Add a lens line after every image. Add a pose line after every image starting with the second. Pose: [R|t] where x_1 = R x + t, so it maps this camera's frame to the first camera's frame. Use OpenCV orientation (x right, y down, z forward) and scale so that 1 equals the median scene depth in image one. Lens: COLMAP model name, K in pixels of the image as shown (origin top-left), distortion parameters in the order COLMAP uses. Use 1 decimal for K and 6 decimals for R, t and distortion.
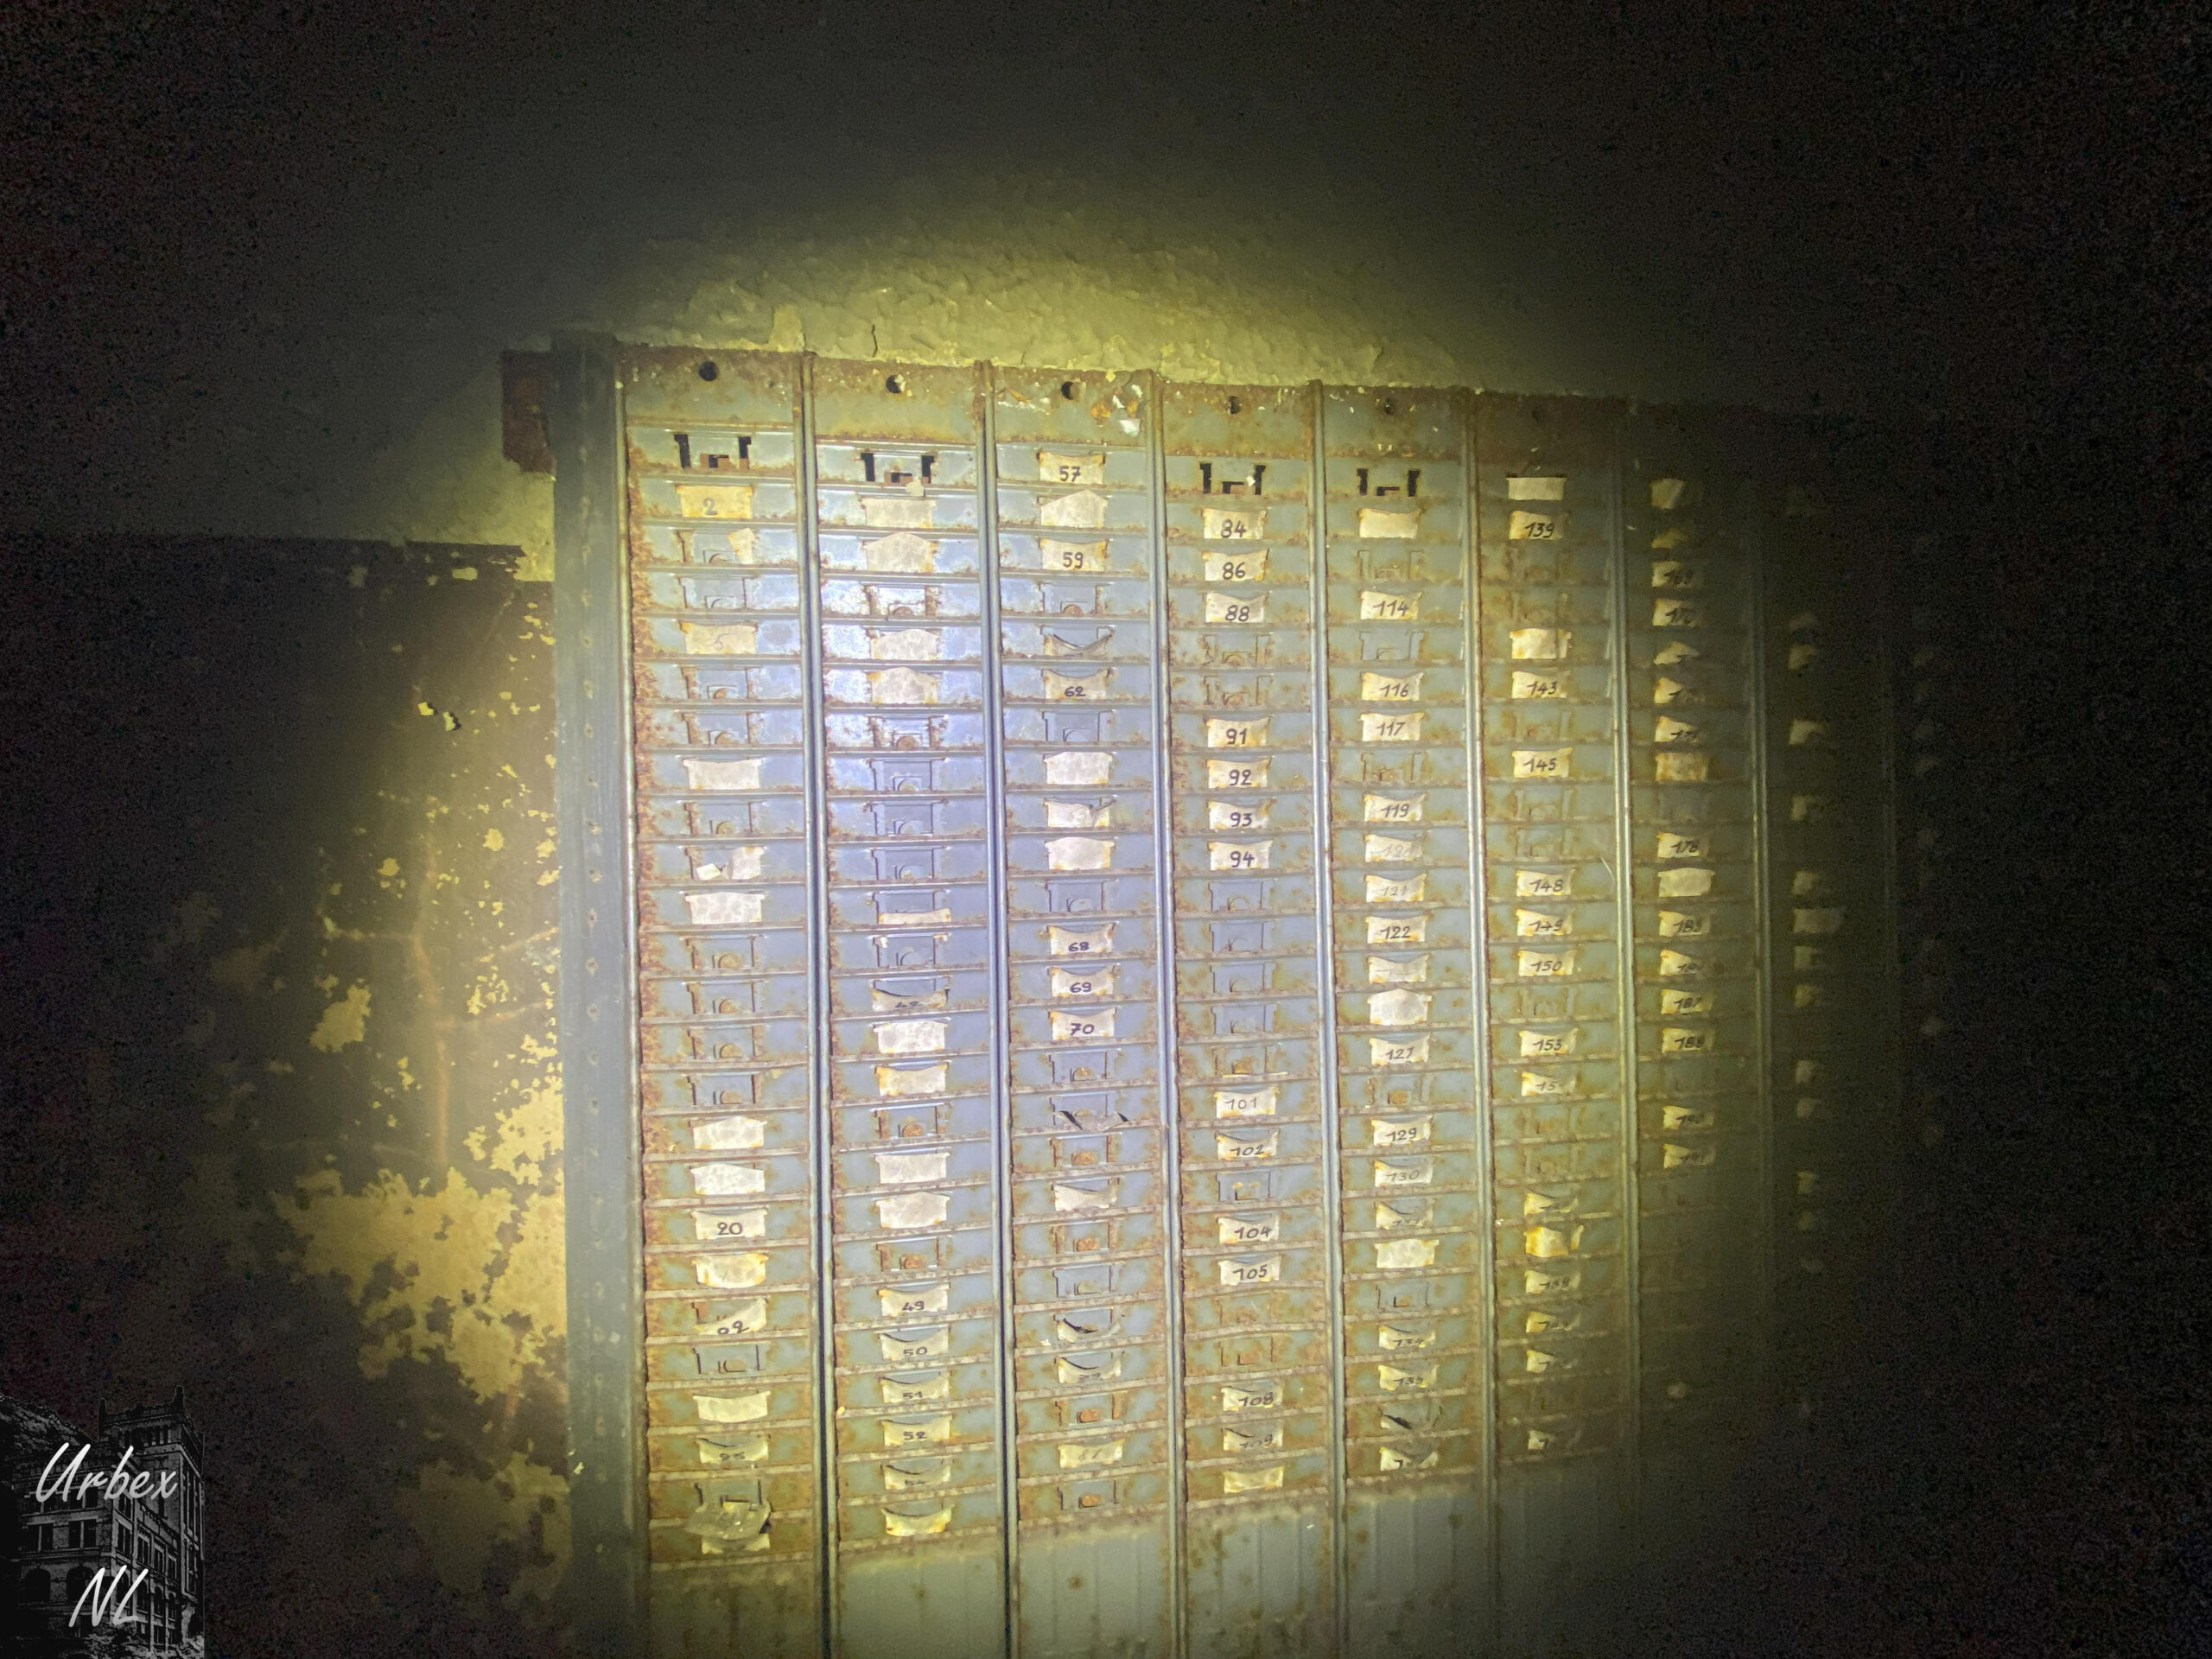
lens RADIAL K [[894.5, 0, 1084.0], [0, 894.5, 822.2], [0, 0, 1]] dist [0.030454, -0.028137]
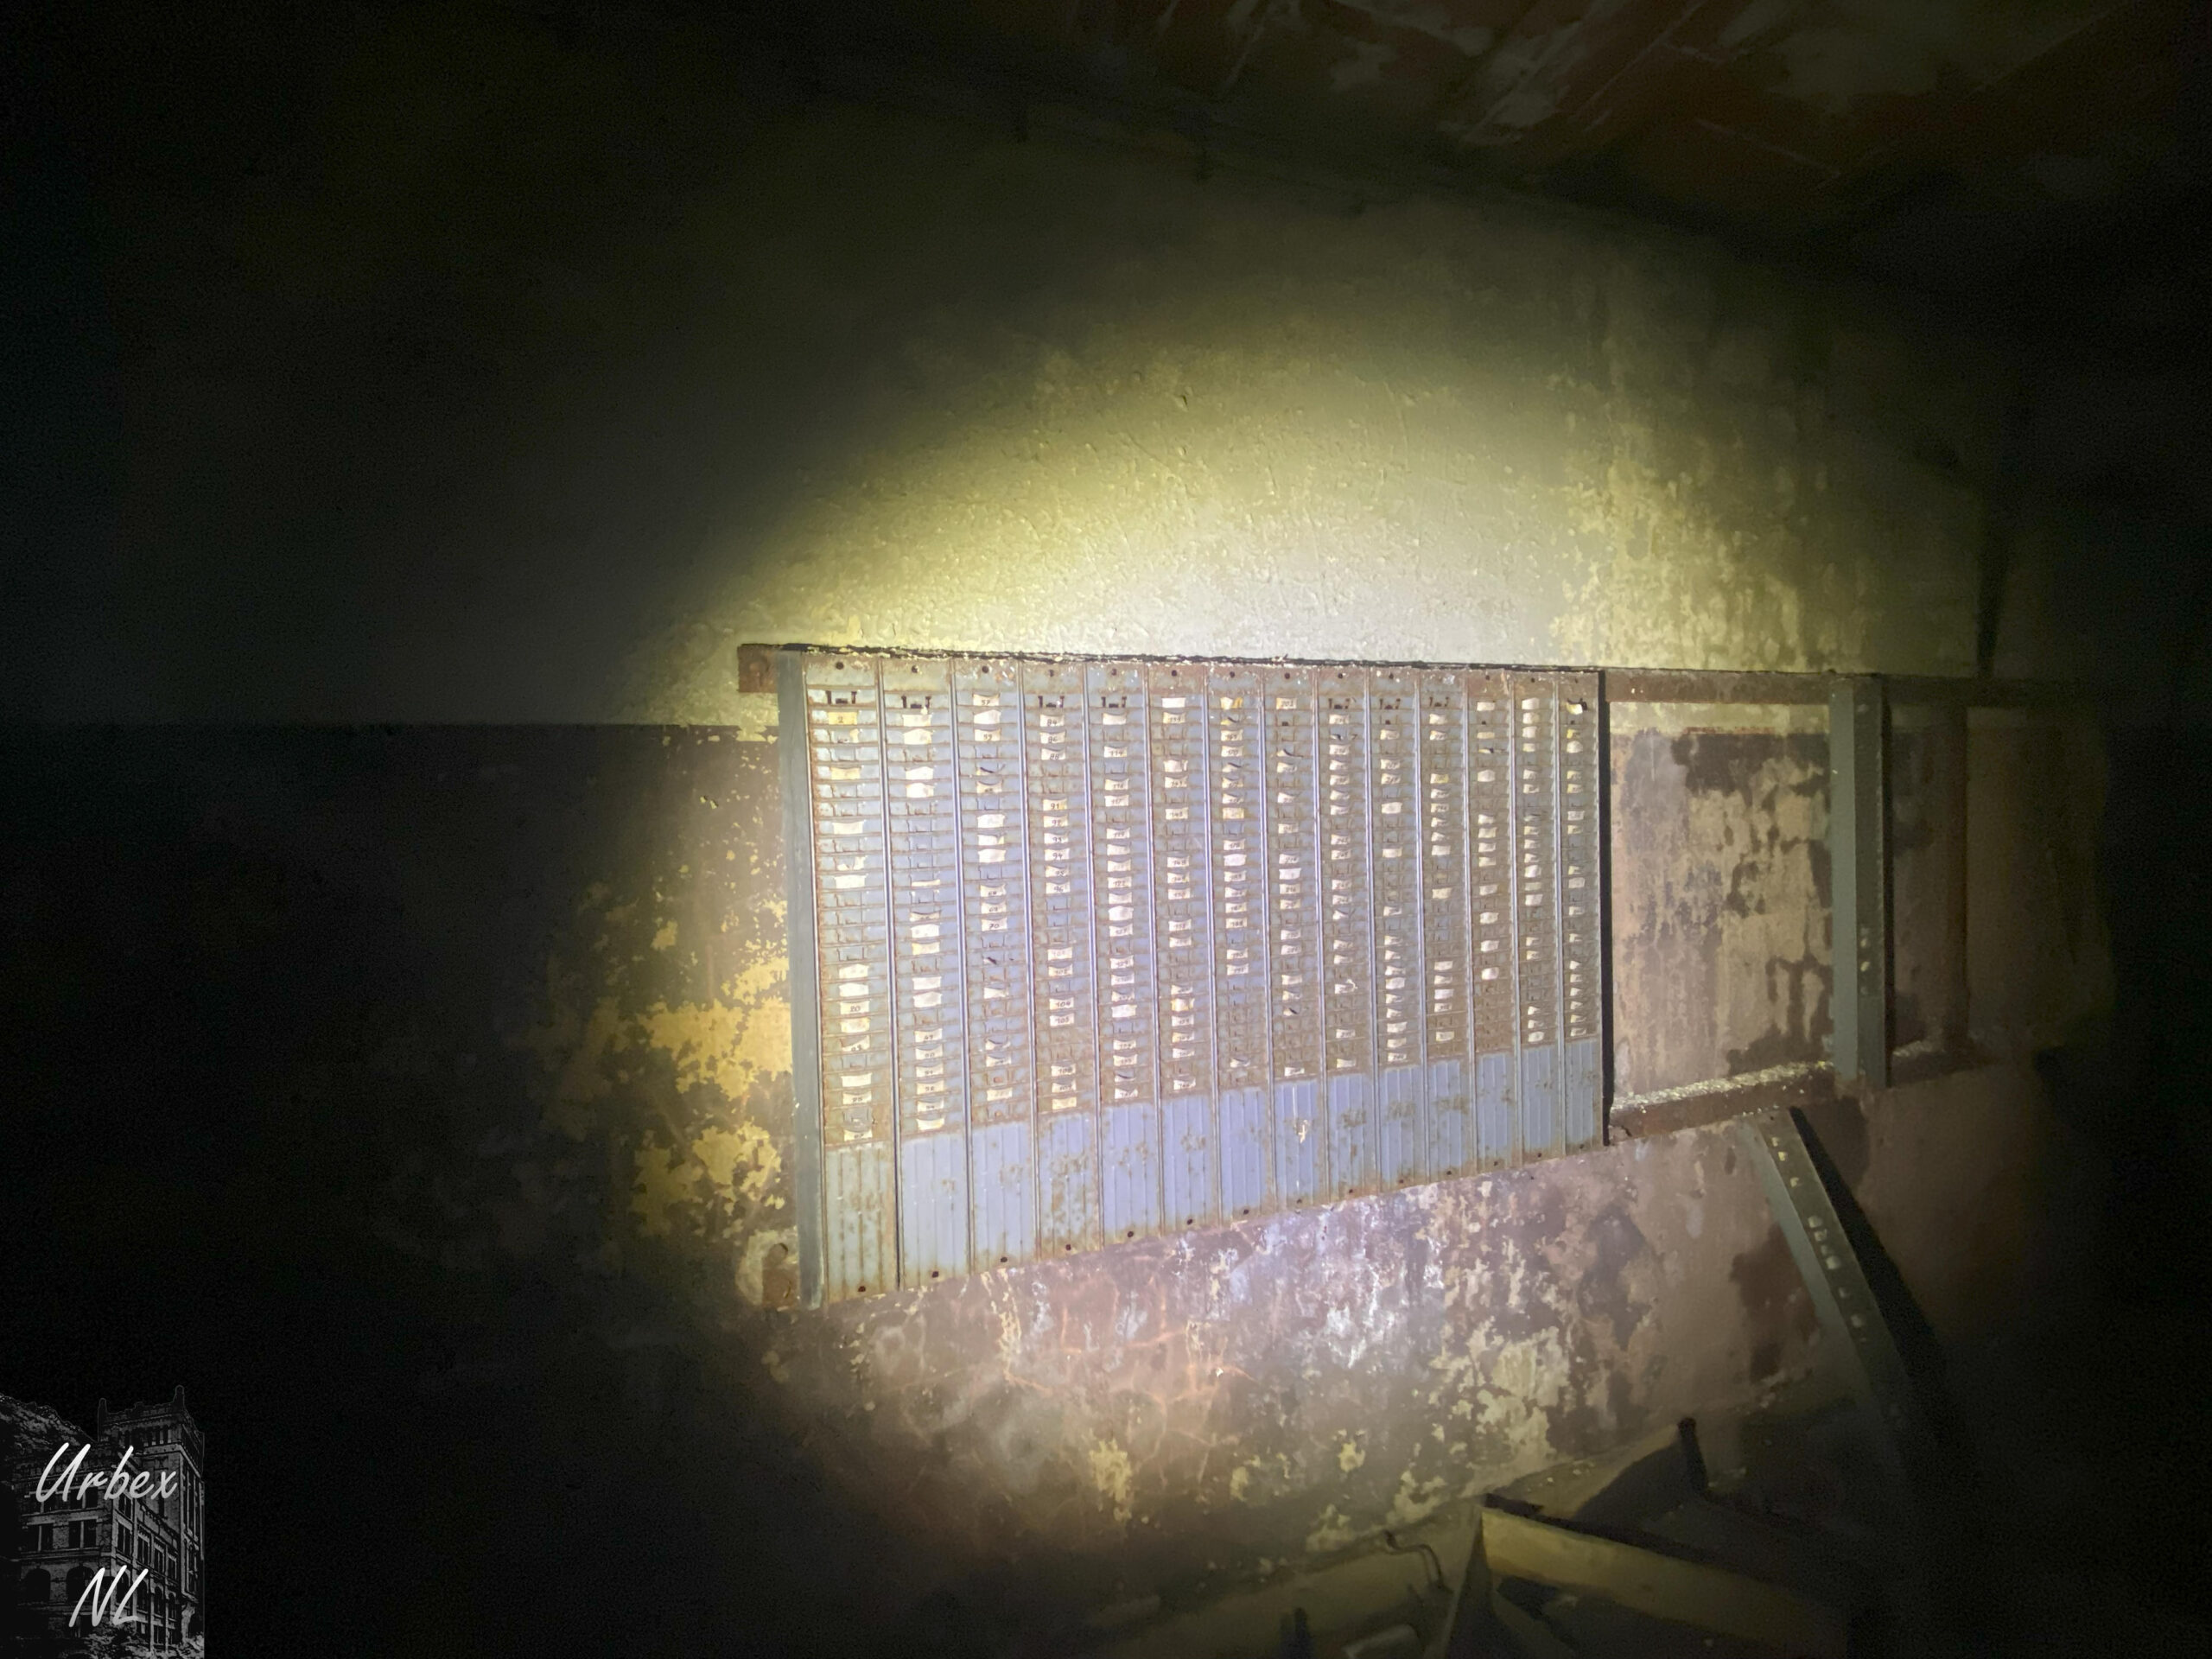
lens RADIAL K [[885.2, 0, 1106.0], [0, 885.2, 829.5], [0, 0, 1]] dist [0.110892, -0.000003]
pose [[0.980324, -0.018122, 0.196564, -0.175696], [0.010439, 0.999143, 0.040052, -0.130133], [-0.197121, -0.037212, 0.979673, -1.447655]]
